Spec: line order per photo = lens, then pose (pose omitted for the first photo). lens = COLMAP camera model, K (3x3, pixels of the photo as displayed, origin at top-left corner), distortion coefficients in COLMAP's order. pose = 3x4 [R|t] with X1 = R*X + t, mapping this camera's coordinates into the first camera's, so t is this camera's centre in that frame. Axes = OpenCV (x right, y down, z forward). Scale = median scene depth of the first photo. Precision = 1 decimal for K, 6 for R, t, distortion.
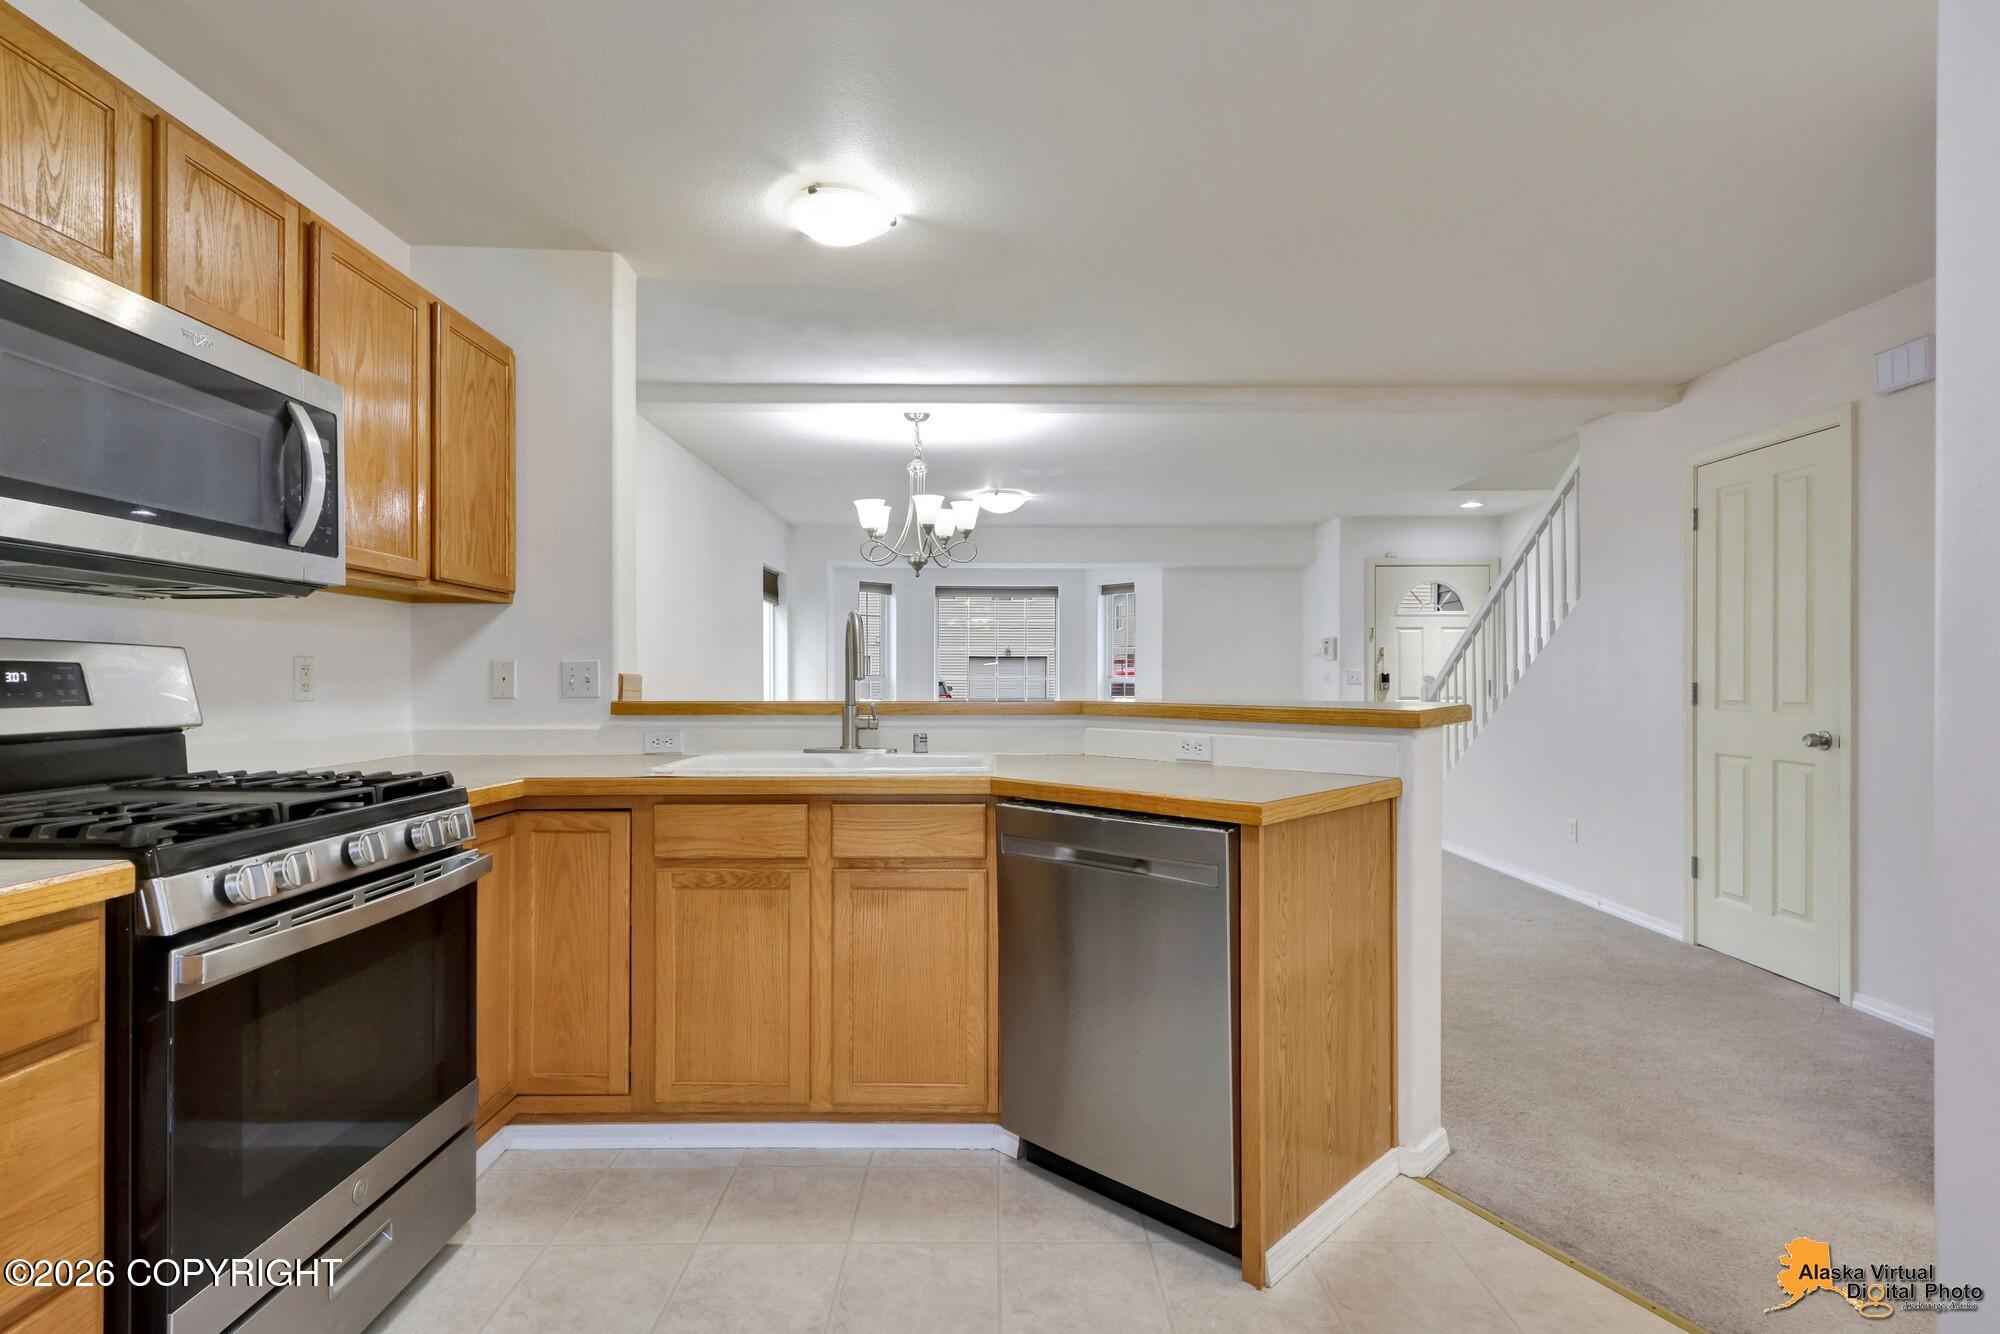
lens RADIAL K [[960.7, 0, 992.5], [0, 960.7, 672.3], [0, 0, 1]] dist [0.001630, -0.000214]
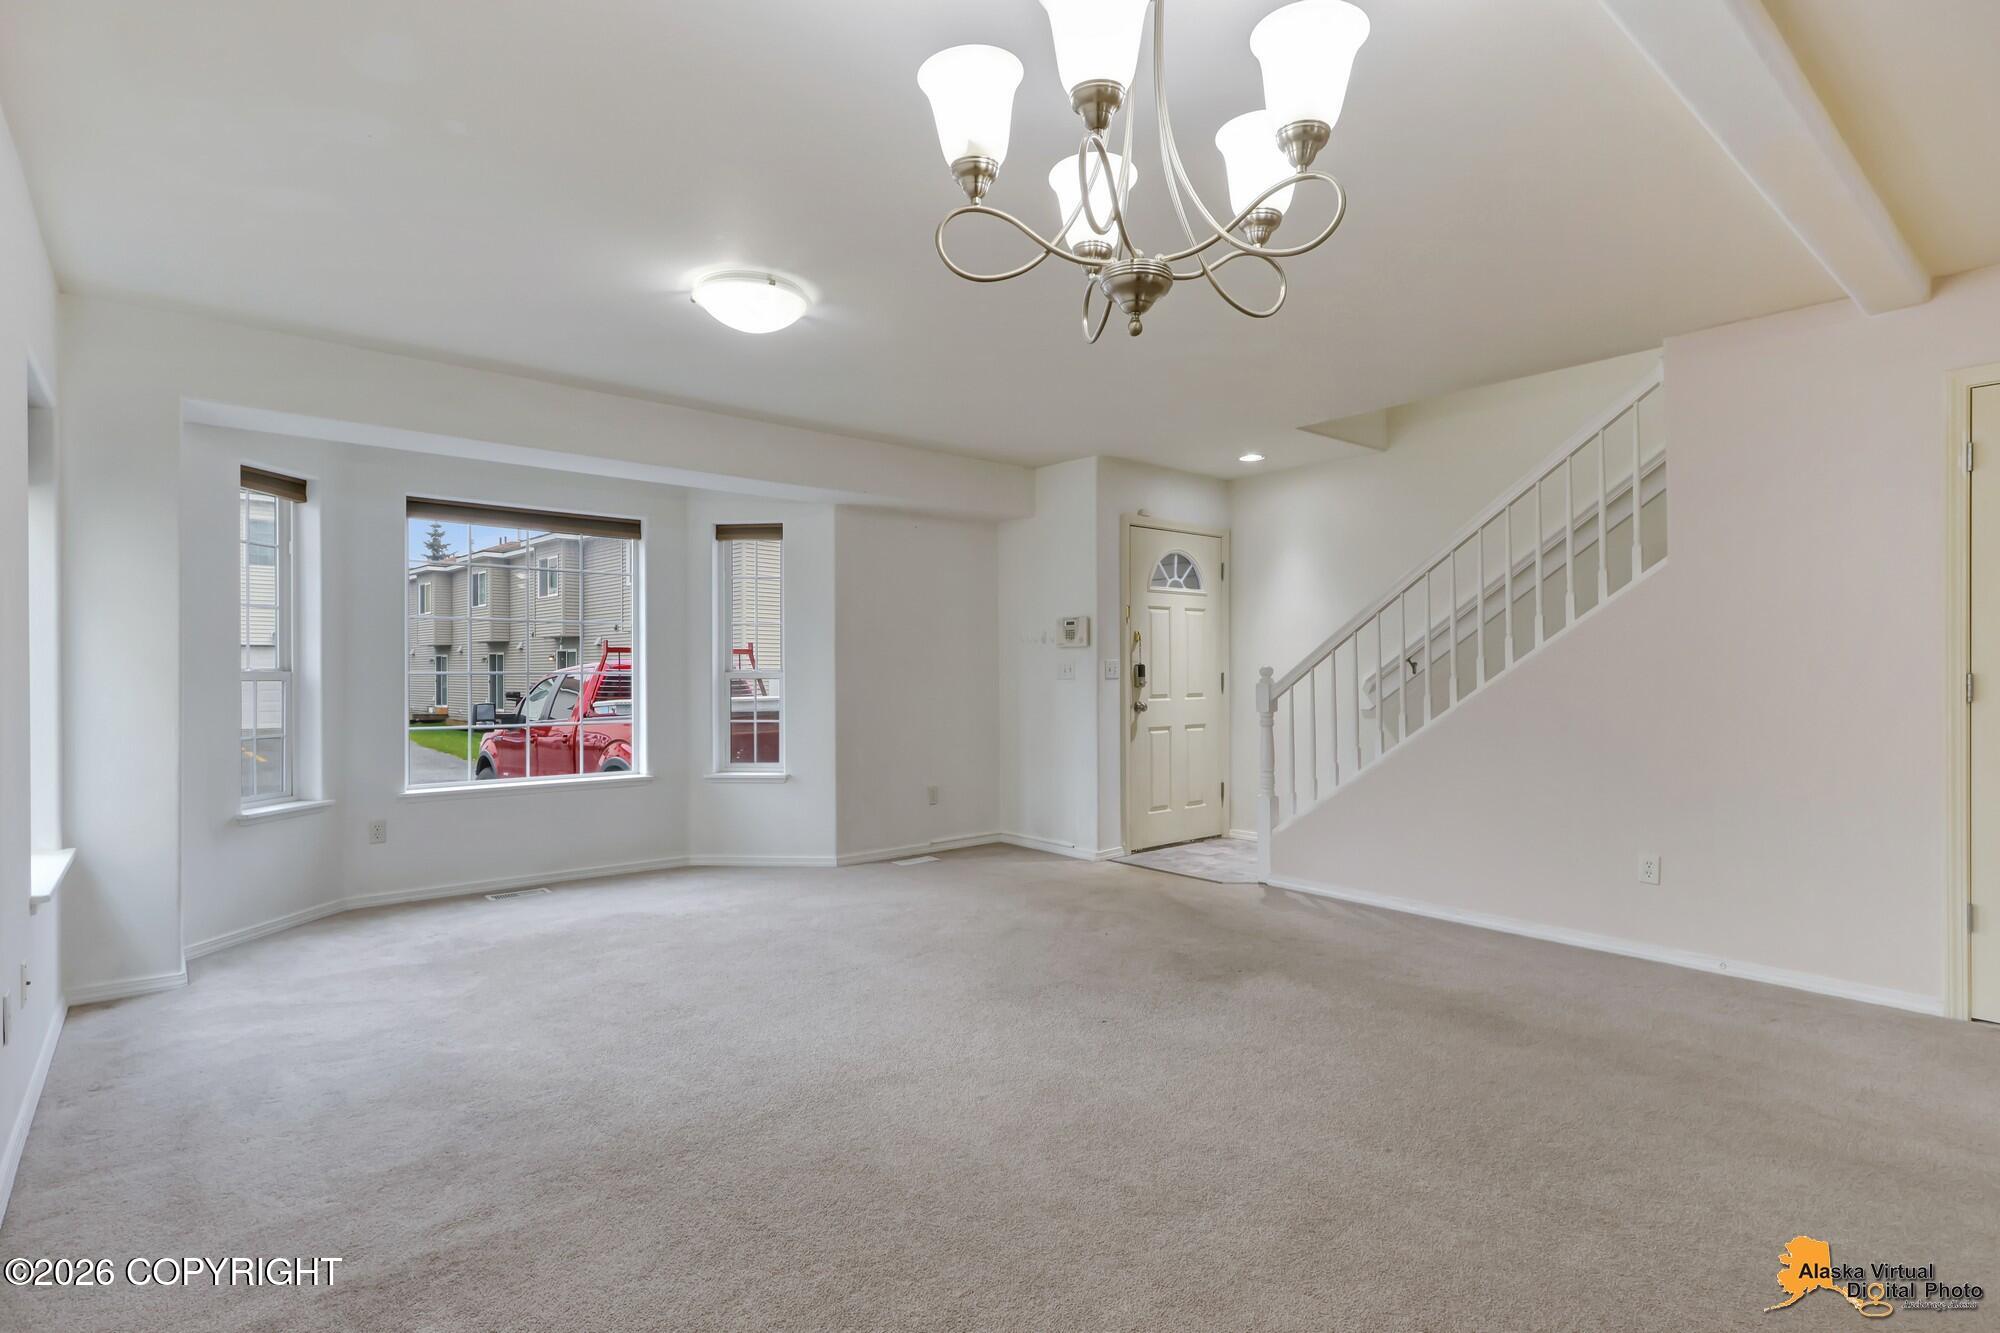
lens RADIAL K [[960.7, 0, 992.5], [0, 960.7, 671.8], [0, 0, 1]] dist [0.001630, -0.000214]
pose [[0.763956, -0.005094, 0.645249, -0.181504], [0.001131, 0.999978, 0.006556, 0.001603], [-0.645268, -0.004279, 0.763945, 0.483295]]
